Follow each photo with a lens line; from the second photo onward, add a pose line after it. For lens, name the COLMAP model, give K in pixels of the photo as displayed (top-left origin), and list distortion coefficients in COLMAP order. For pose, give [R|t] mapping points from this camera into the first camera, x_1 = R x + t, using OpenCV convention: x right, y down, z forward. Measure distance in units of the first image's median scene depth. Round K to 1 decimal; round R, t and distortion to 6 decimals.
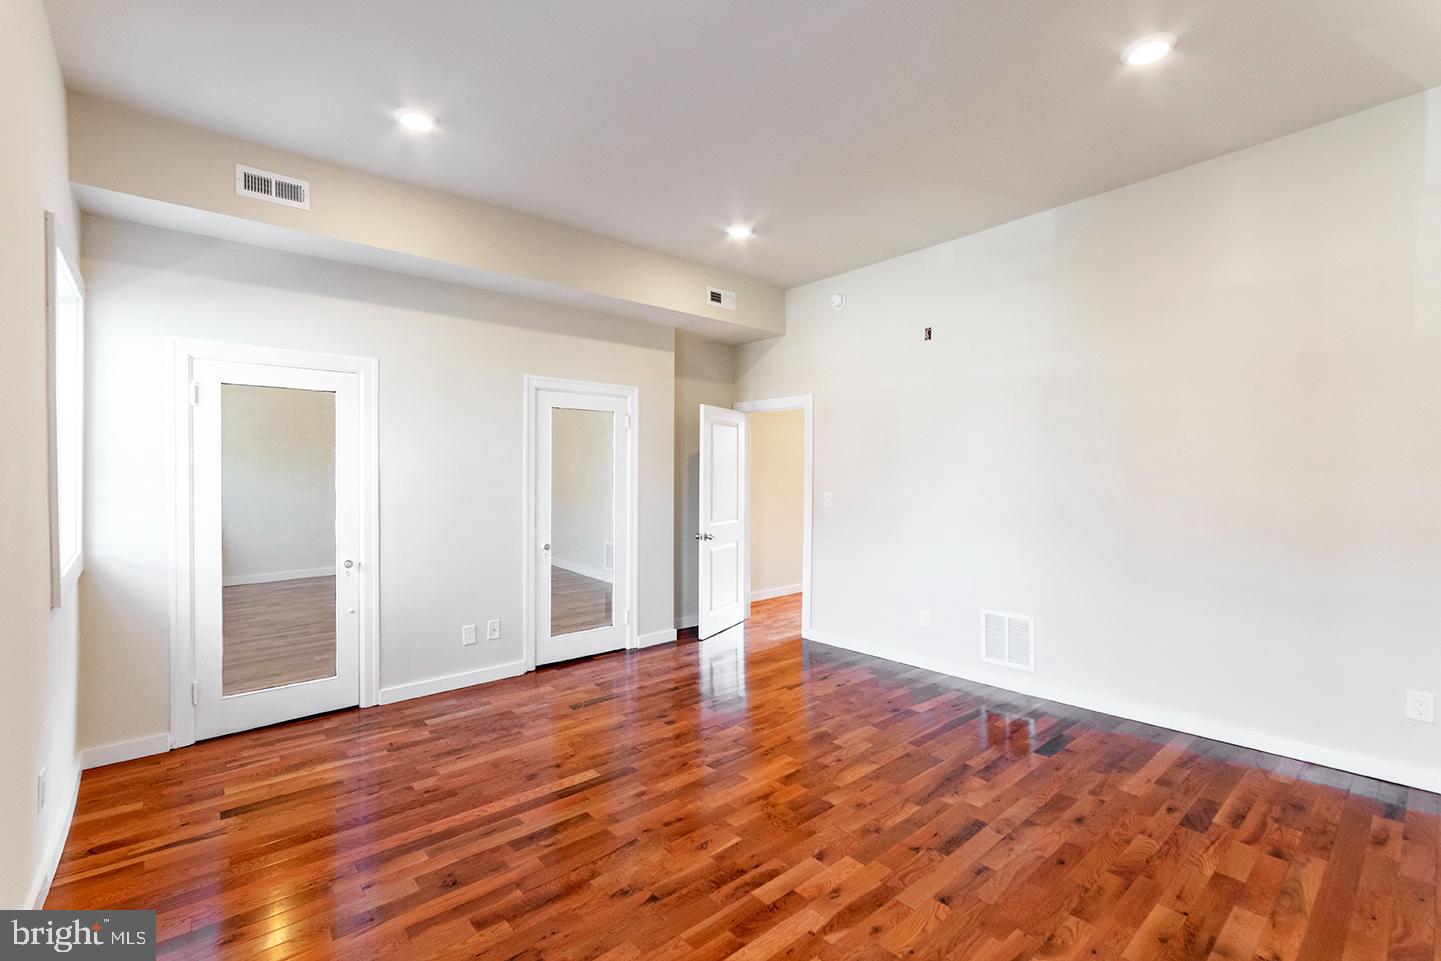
lens RADIAL K [[629.6, 0, 721.3], [0, 629.6, 475.8], [0, 0, 1]] dist [-0.001762, -0.000311]
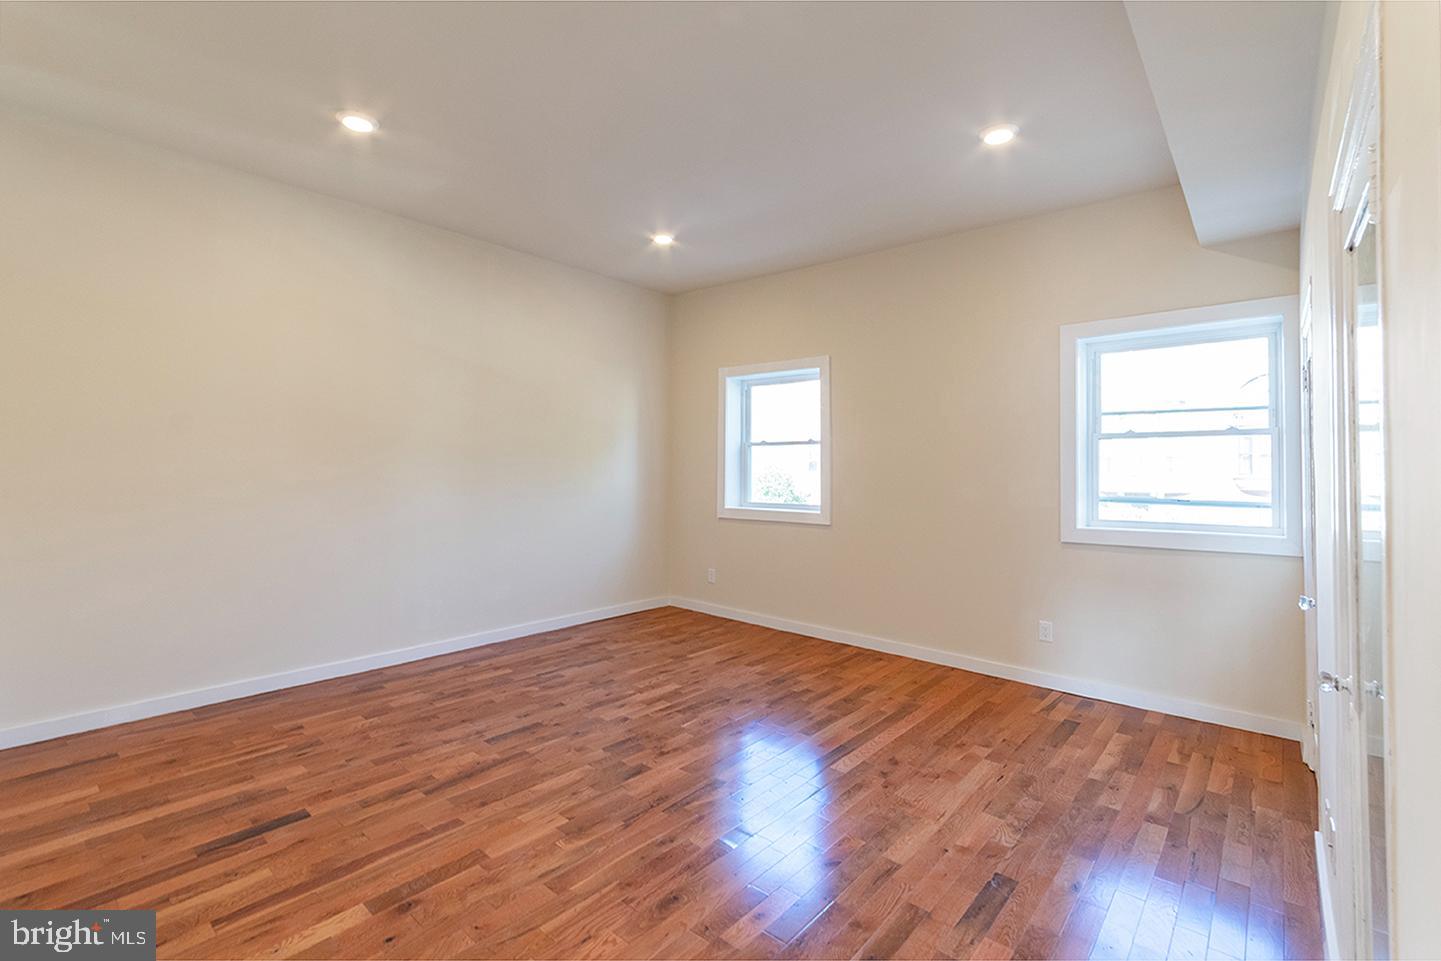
lens RADIAL K [[629.6, 0, 720.8], [0, 629.6, 472.5], [0, 0, 1]] dist [-0.001762, -0.000311]
pose [[-0.988898, -0.007565, -0.148404, 0.137043], [-0.008537, 0.999946, 0.005913, 0.013201], [0.148351, 0.007115, -0.988909, 2.116551]]
